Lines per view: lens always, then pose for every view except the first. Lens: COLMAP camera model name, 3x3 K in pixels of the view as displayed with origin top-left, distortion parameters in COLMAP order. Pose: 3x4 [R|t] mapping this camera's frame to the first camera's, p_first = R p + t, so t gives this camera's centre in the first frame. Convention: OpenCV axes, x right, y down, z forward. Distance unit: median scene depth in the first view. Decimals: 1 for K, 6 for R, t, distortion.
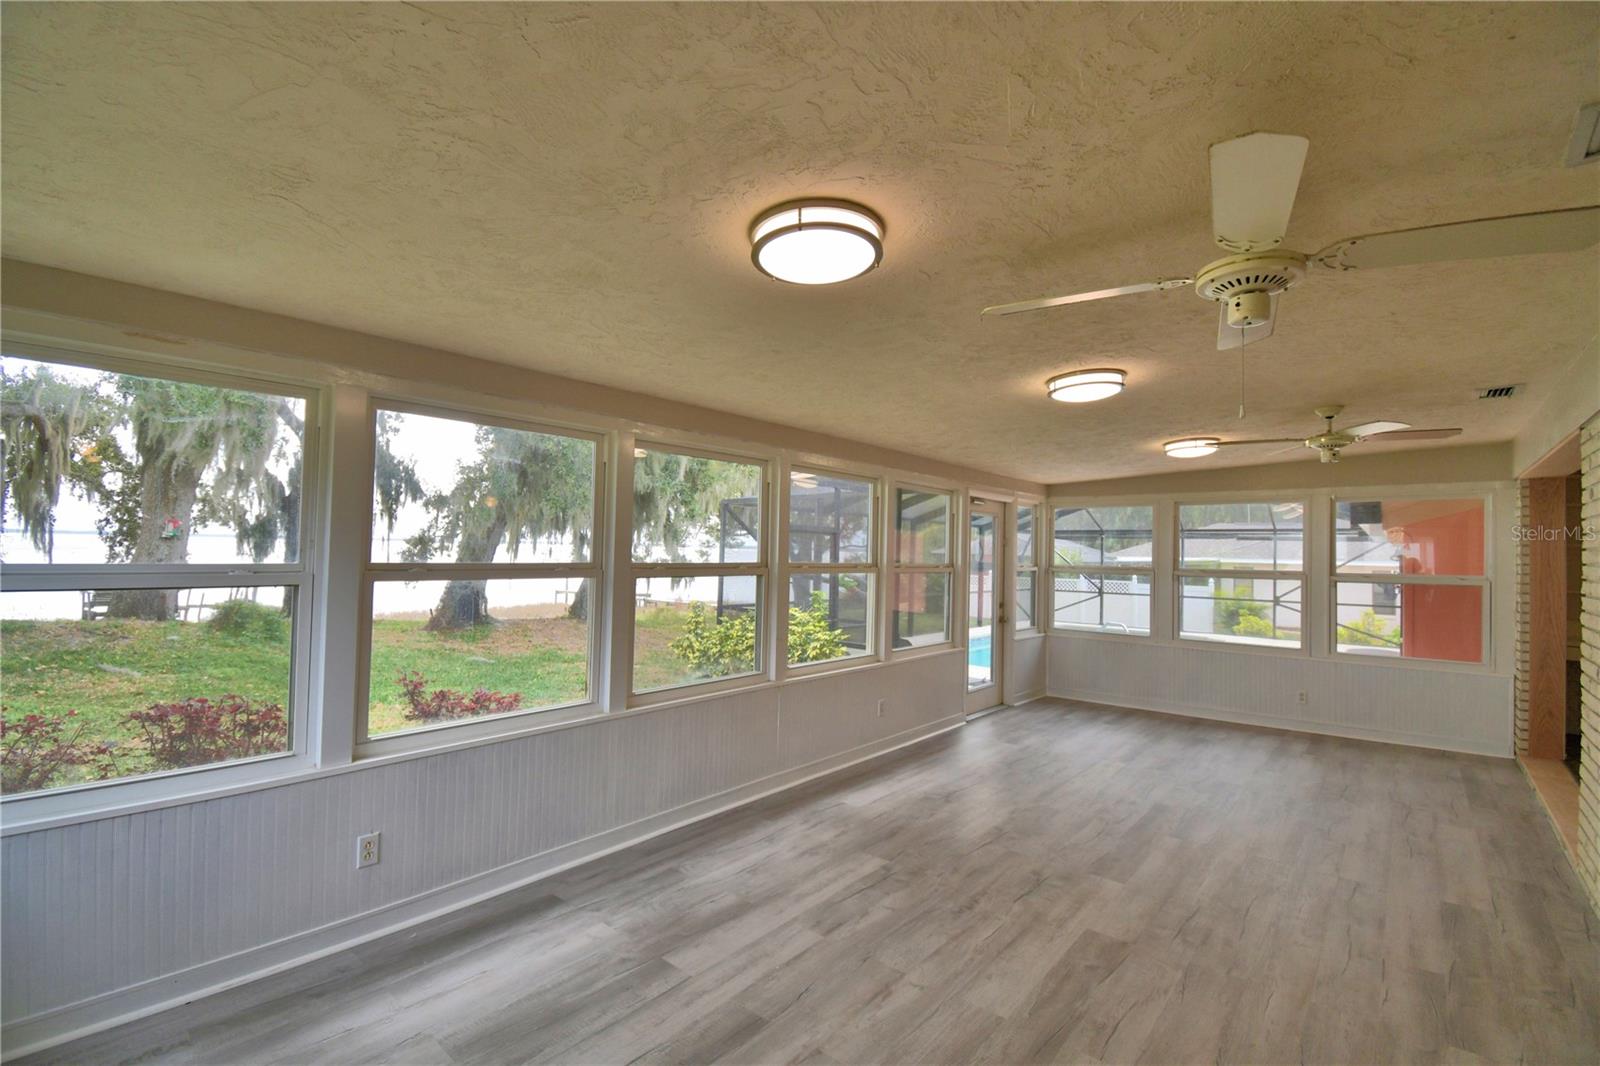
lens RADIAL K [[703.8, 0, 800.0], [0, 703.8, 533.0], [0, 0, 1]] dist [0.013069, -0.000128]
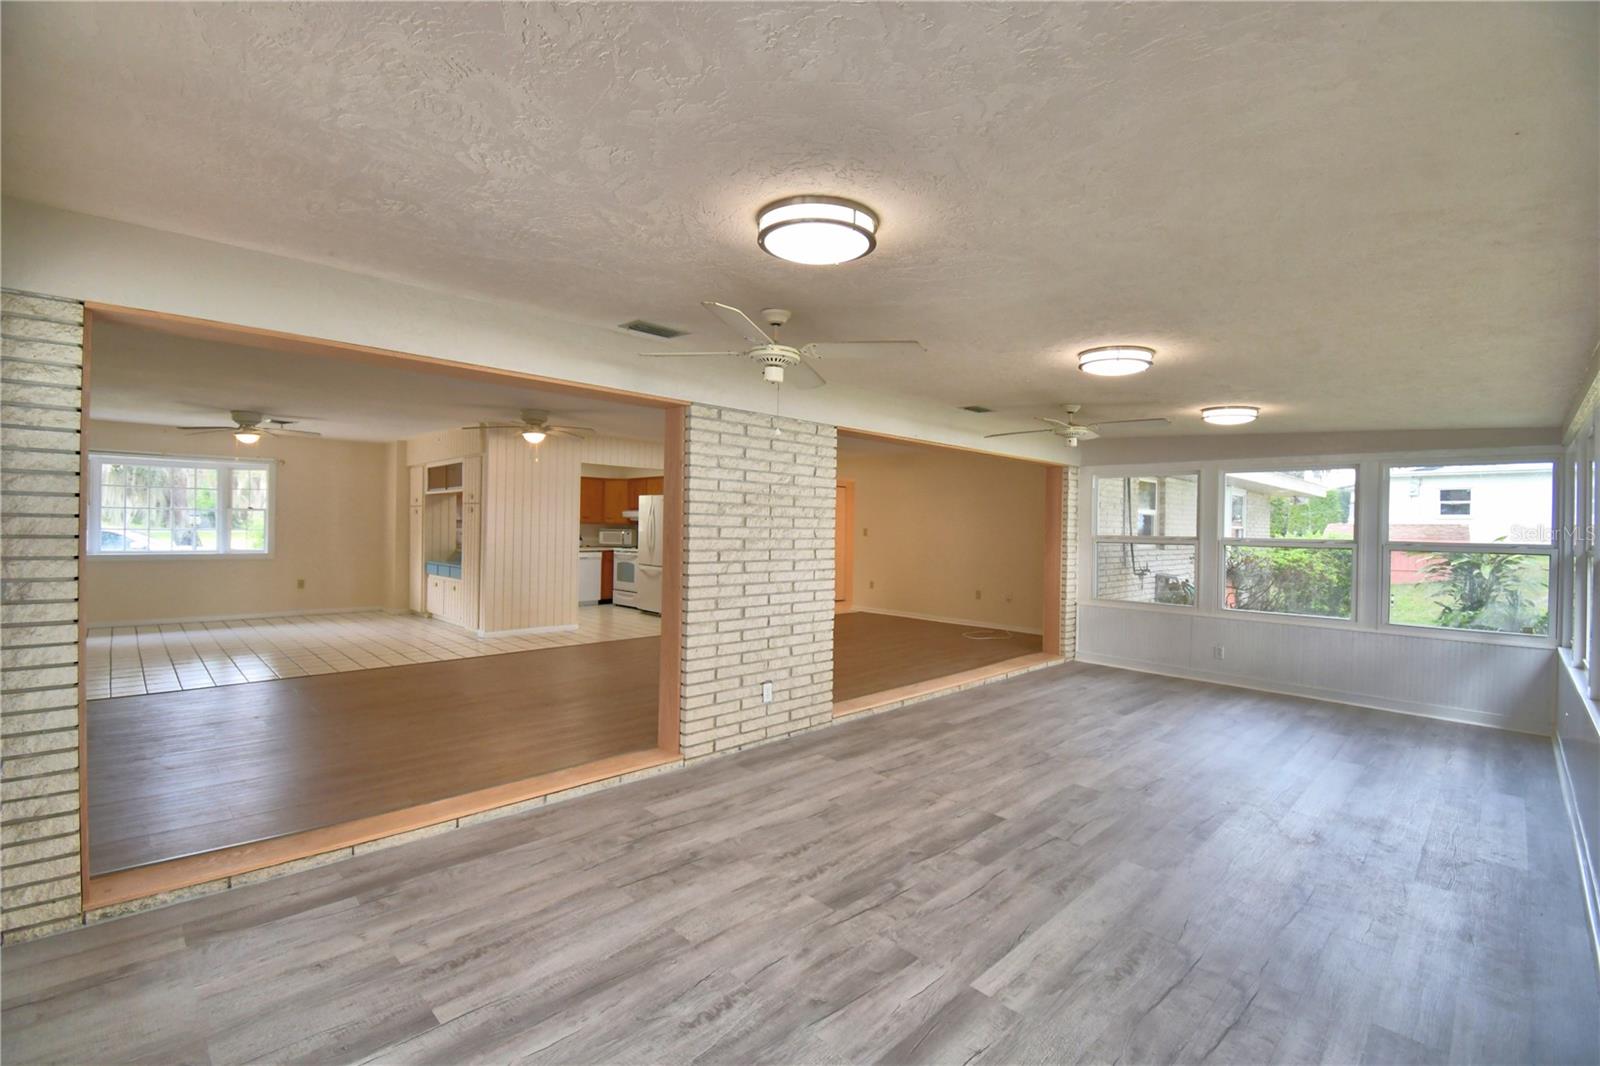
lens RADIAL K [[688.6, 0, 776.0], [0, 688.6, 531.3], [0, 0, 1]] dist [0.023558, -0.029079]
pose [[-0.992934, -0.044968, 0.109818, 0.801379], [-0.046975, 0.998772, -0.015754, 0.089029], [-0.108974, -0.020801, -0.993827, 2.109348]]
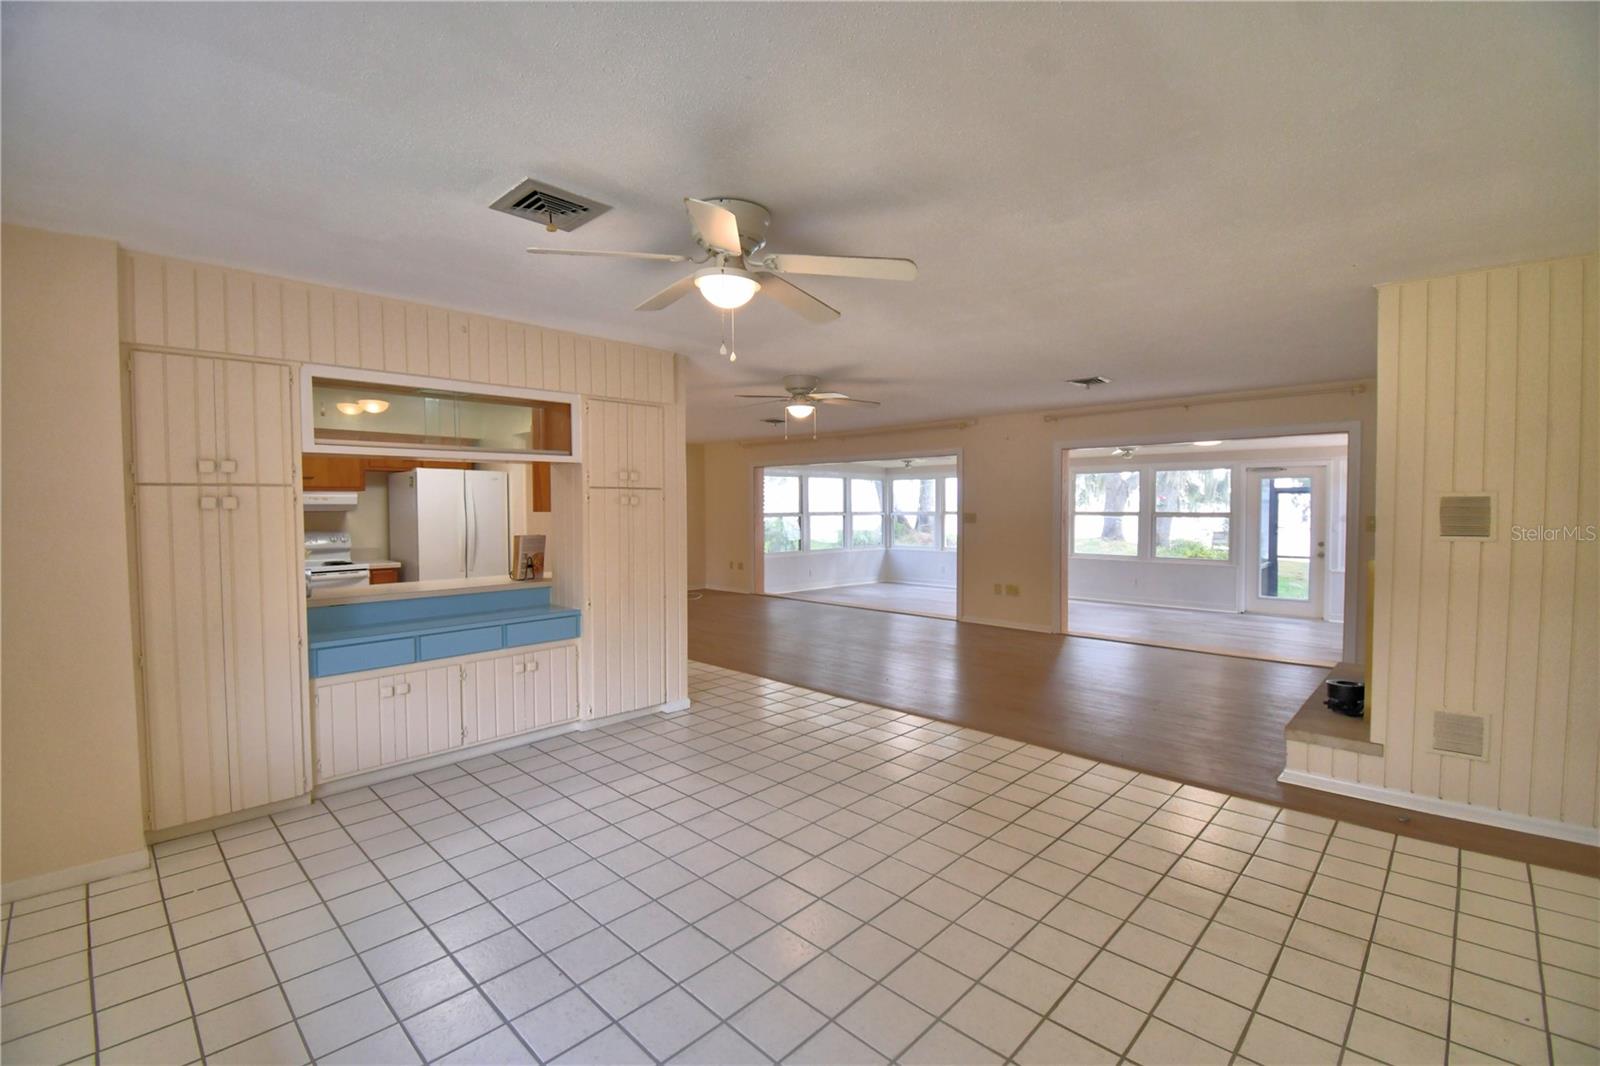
lens RADIAL K [[703.8, 0, 800.0], [0, 703.8, 533.0], [0, 0, 1]] dist [0.013069, -0.000128]
pose [[-0.063325, 0.011074, -0.997932, 3.442674], [0.024738, 0.999649, 0.009523, 0.094141], [0.997686, -0.024084, -0.063576, 0.228705]]
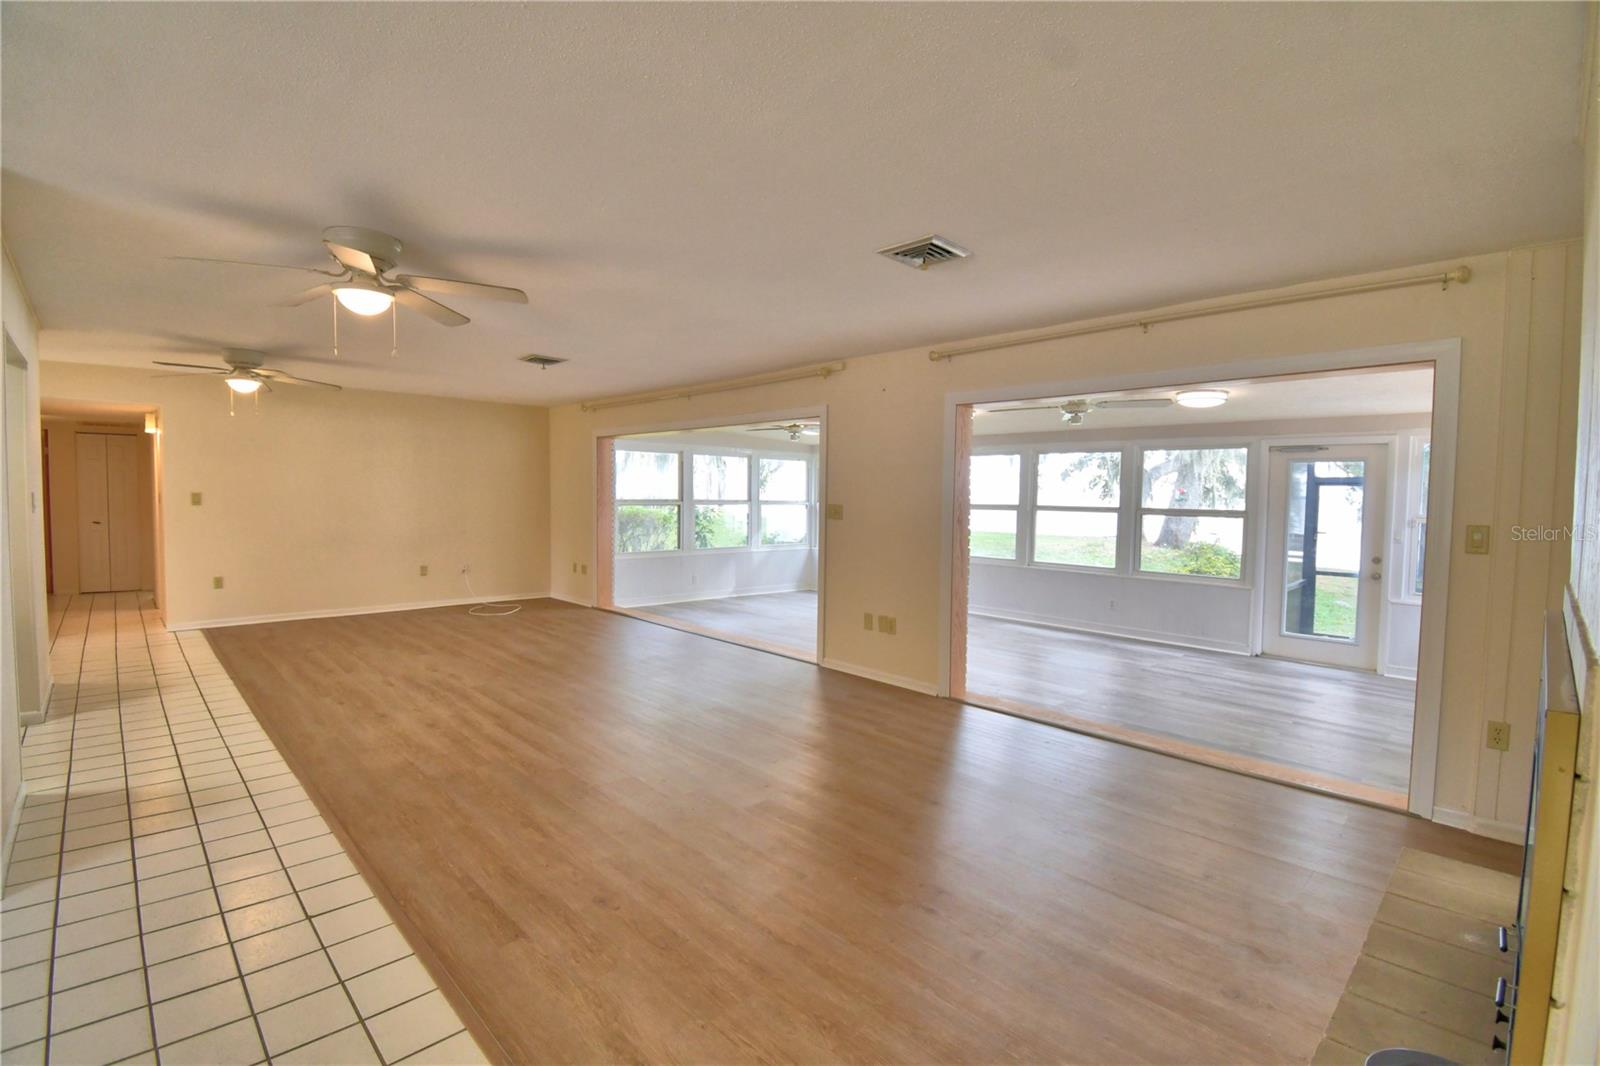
lens RADIAL K [[729.7, 0, 783.7], [0, 729.7, 532.7], [0, 0, 1]] dist [-0.012065, -0.000076]
pose [[-0.115901, 0.024064, -0.992969, 2.629927], [0.005253, 0.999707, 0.023614, 0.087983], [0.993247, -0.002479, -0.115993, 0.748606]]
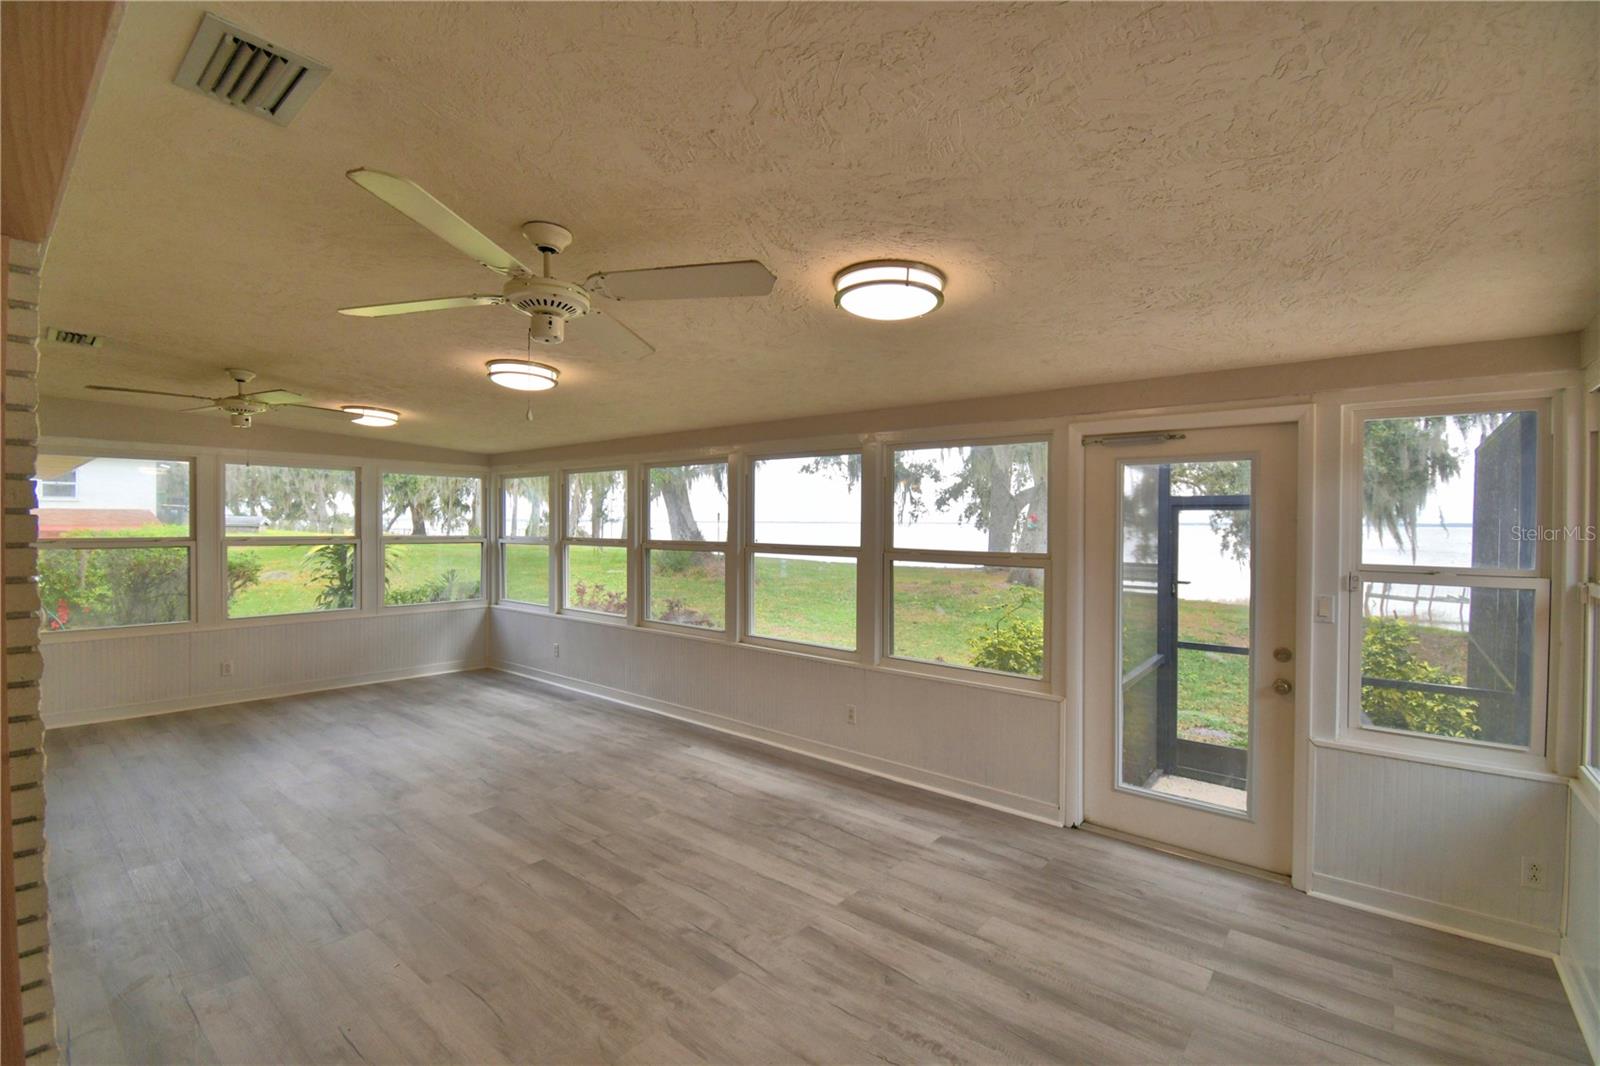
lens RADIAL K [[703.8, 0, 800.0], [0, 703.8, 533.0], [0, 0, 1]] dist [0.013069, -0.000128]
pose [[0.016491, -0.014854, -0.999754, 1.505354], [0.014628, 0.999786, -0.014613, 0.056492], [0.999757, -0.014384, 0.016704, 1.416497]]
